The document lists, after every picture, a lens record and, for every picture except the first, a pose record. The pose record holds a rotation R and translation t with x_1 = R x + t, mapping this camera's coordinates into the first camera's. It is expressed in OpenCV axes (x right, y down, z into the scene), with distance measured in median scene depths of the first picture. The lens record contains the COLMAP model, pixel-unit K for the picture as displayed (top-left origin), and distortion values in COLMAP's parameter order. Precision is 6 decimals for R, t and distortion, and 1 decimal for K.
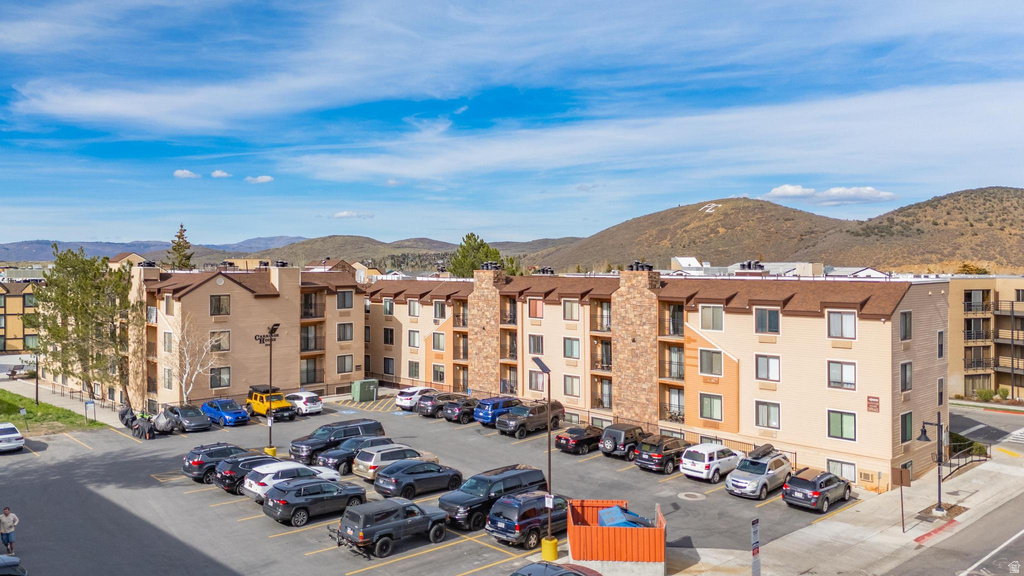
lens RADIAL K [[810.1, 0, 512.0], [0, 810.1, 288.0], [0, 0, 1]] dist [0.044484, -0.002005]
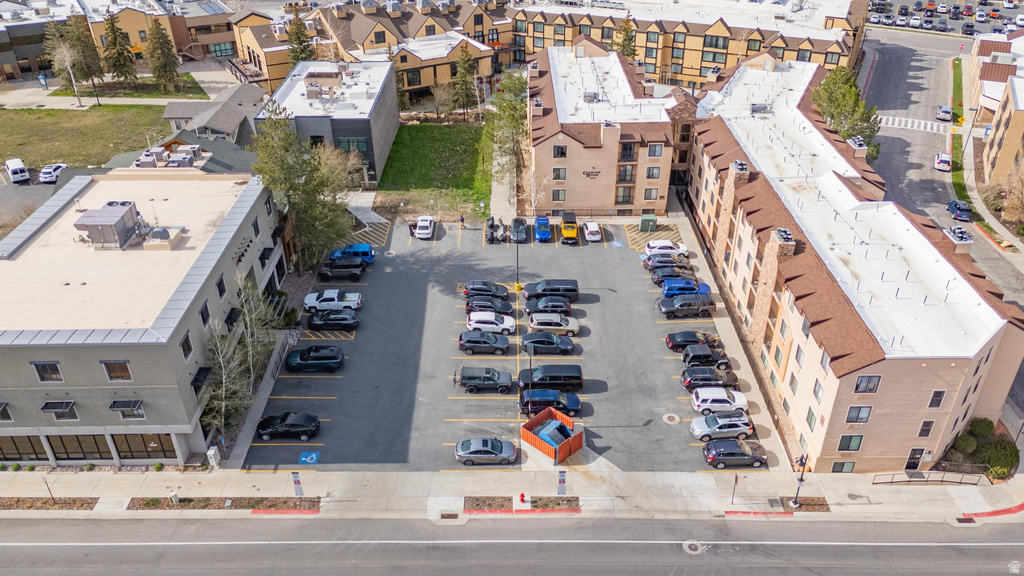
lens RADIAL K [[780.8, 0, 512.0], [0, 780.8, 288.0], [0, 0, 1]] dist [0.043486, -0.006101]
pose [[0.724478, 0.349403, -0.594179, 0.817724], [-0.016993, 0.870798, 0.491347, -0.725913], [0.689088, -0.345874, 0.636812, -0.123223]]
